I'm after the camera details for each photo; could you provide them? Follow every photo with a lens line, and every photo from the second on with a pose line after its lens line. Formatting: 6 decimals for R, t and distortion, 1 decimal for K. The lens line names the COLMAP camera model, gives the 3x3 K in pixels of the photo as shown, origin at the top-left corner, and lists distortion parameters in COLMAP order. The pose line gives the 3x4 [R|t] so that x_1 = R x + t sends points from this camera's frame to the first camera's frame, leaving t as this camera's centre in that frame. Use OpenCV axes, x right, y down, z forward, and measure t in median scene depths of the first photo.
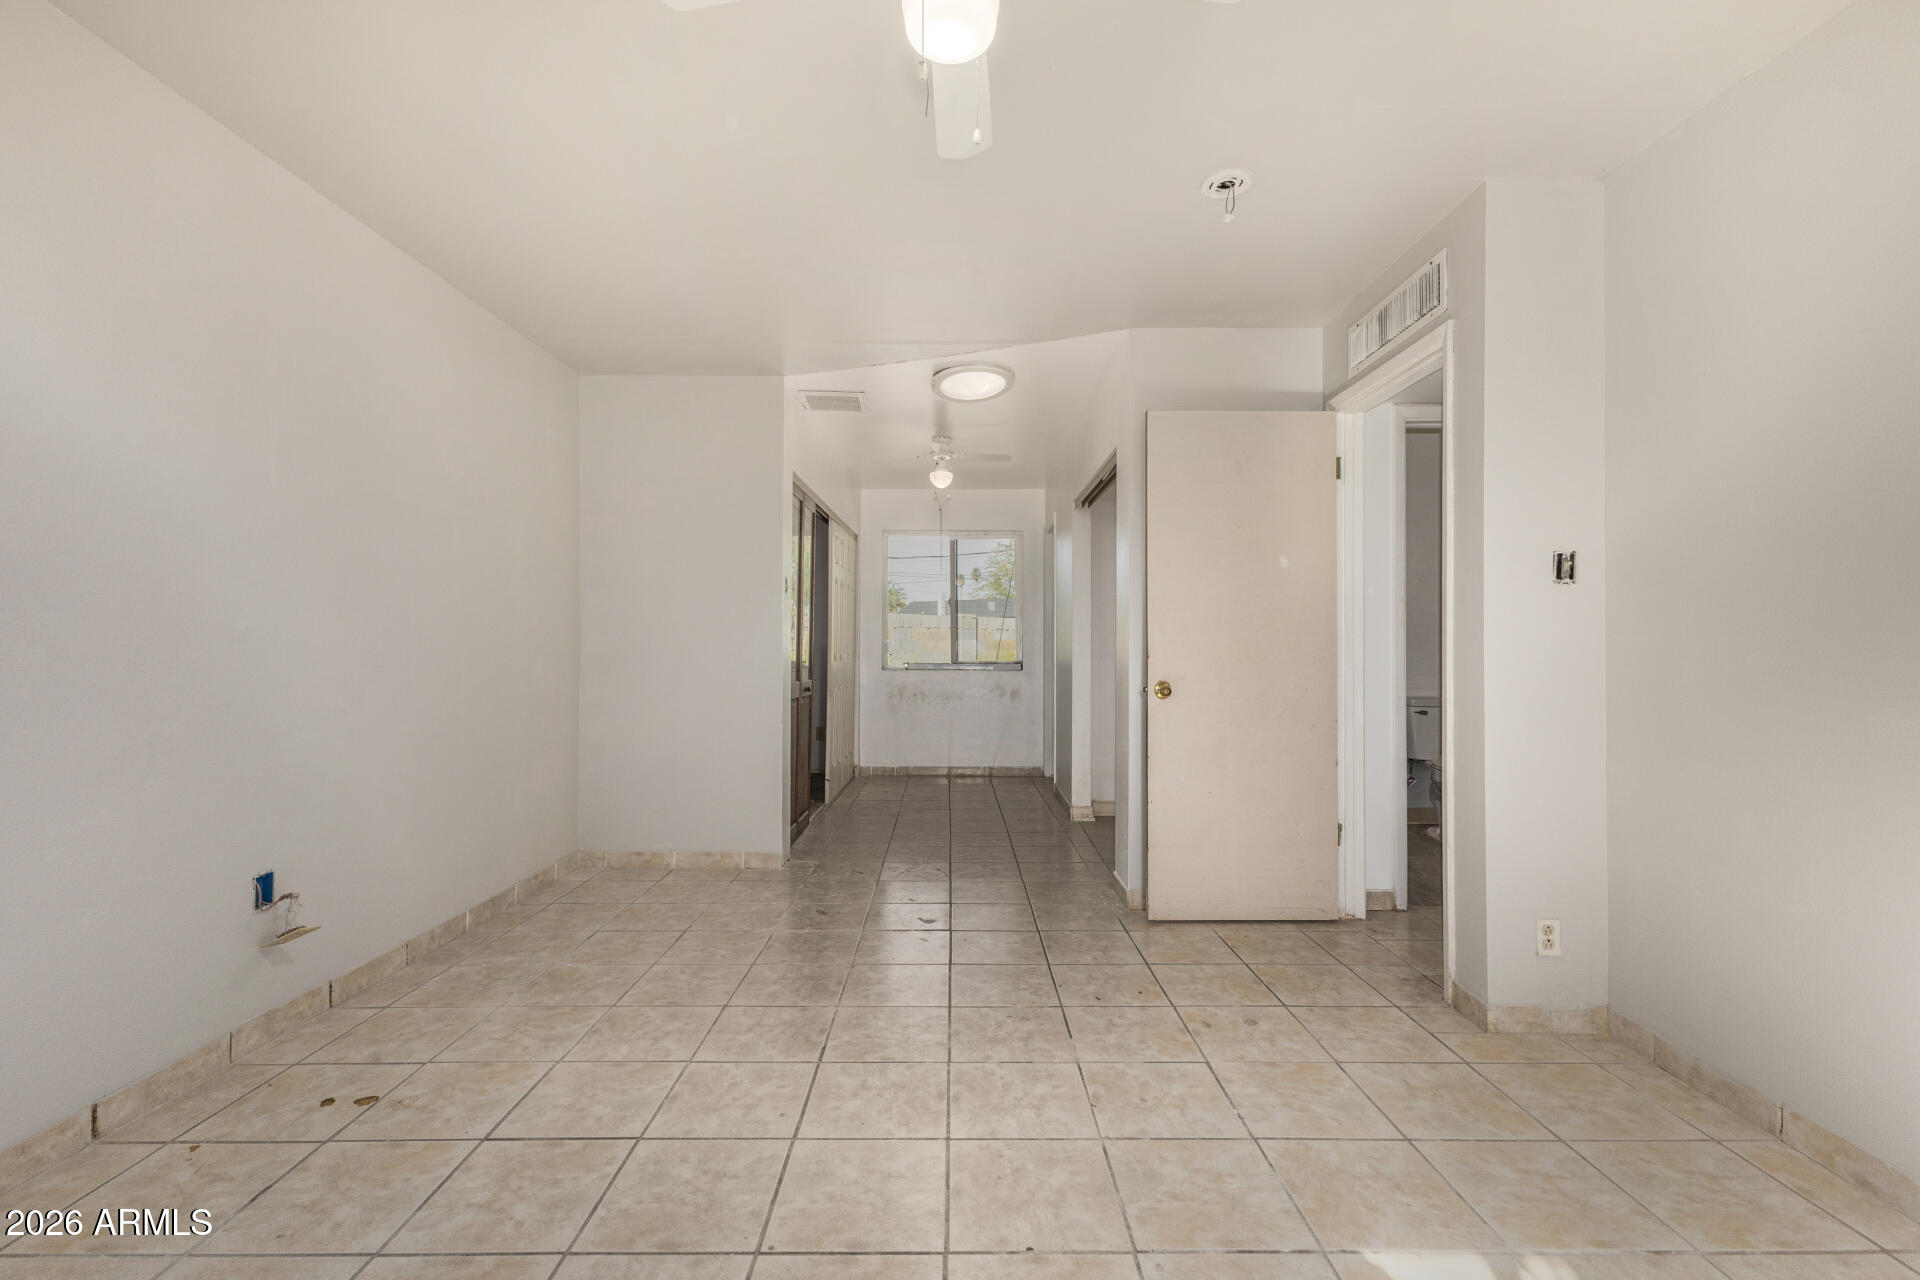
lens RADIAL K [[830.7, 0, 965.4], [0, 830.7, 625.8], [0, 0, 1]] dist [0.020478, -0.008616]
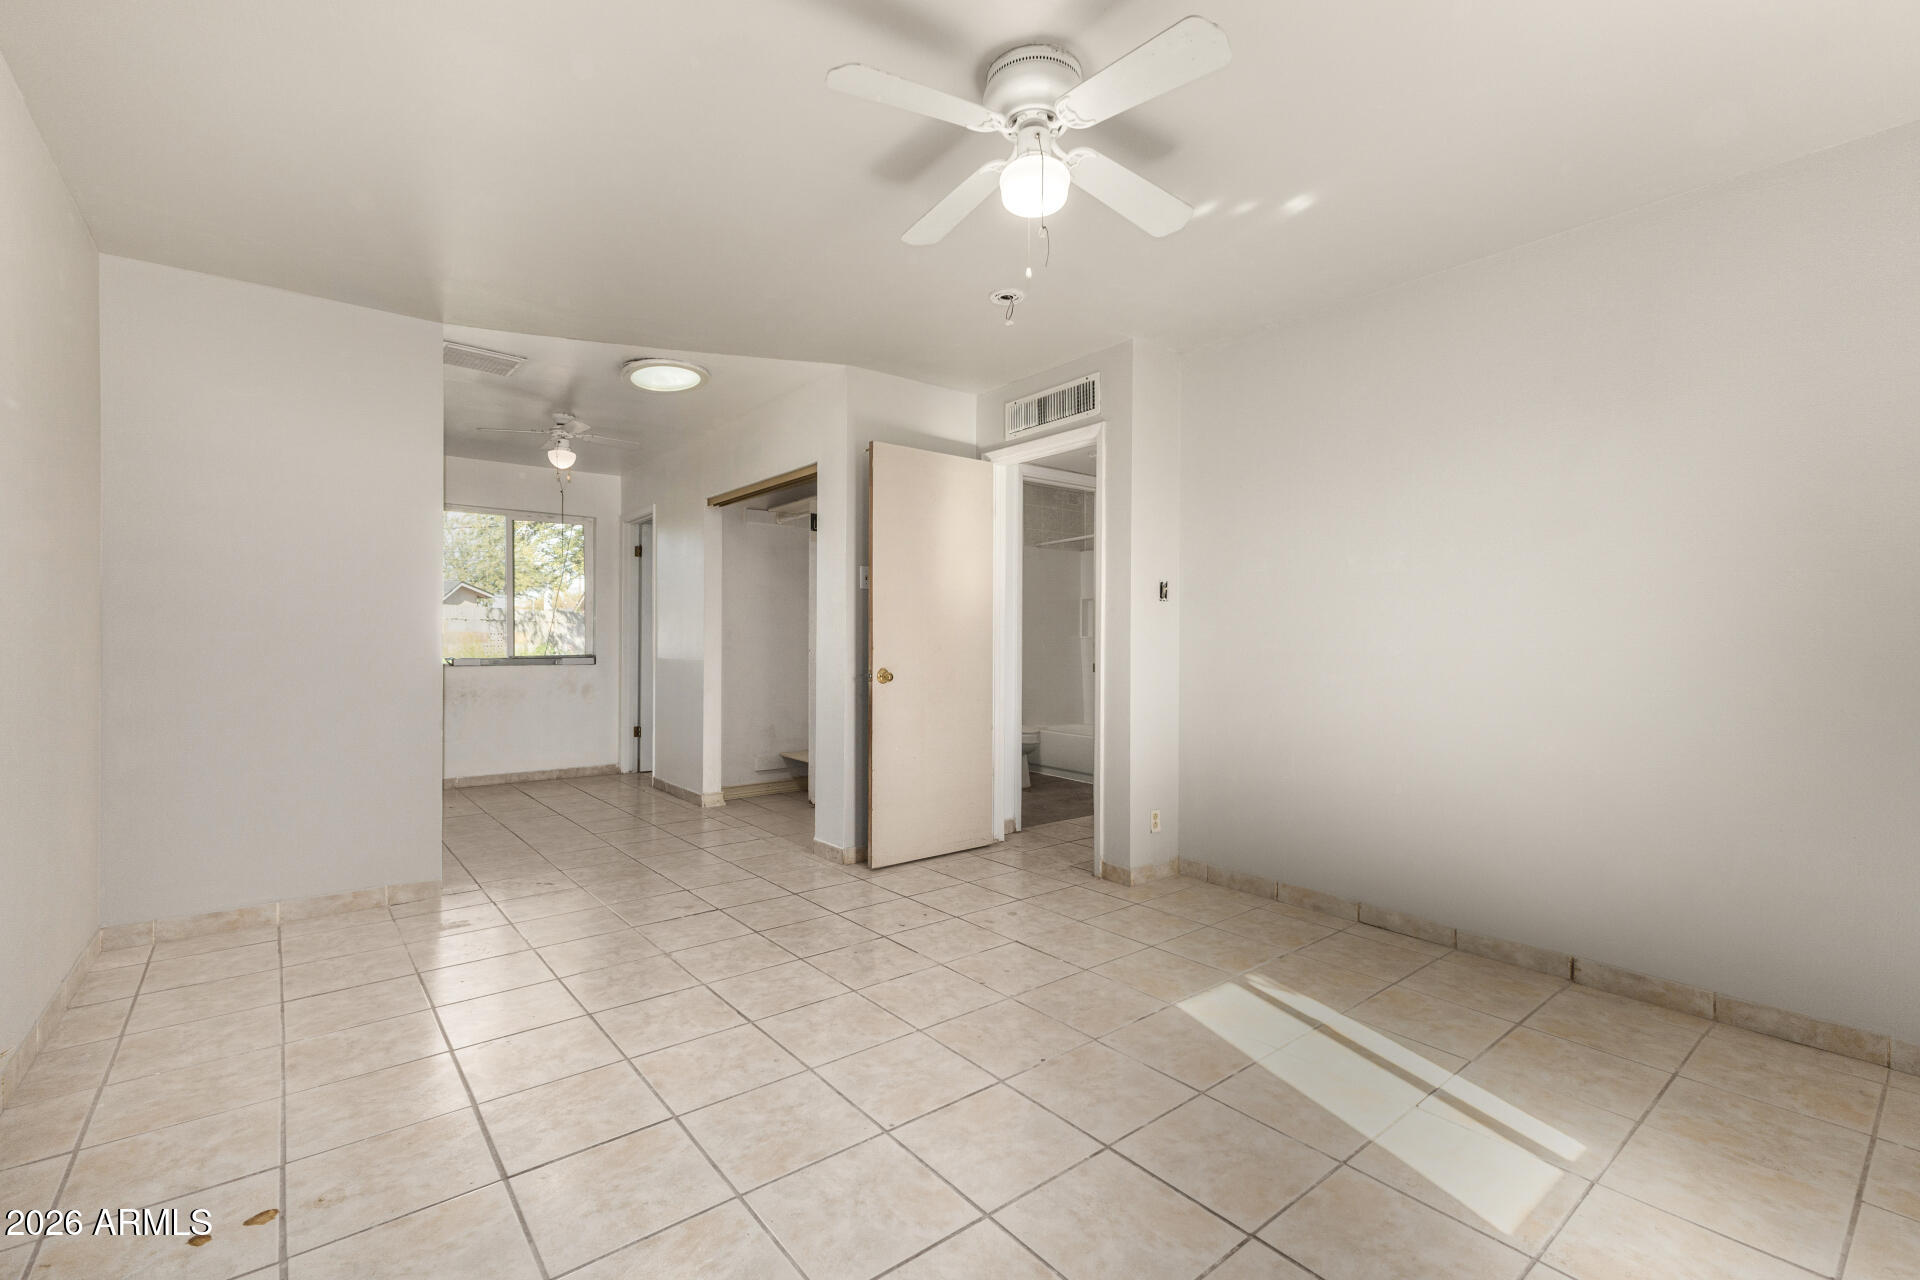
lens RADIAL K [[829.6, 0, 960.8], [0, 829.6, 634.3], [0, 0, 1]] dist [0.003100, 0.000663]
pose [[0.784340, 0.002290, 0.620327, -0.429130], [-0.015367, 0.999758, 0.015740, -0.004650], [-0.620141, -0.021878, 0.784186, -0.008013]]
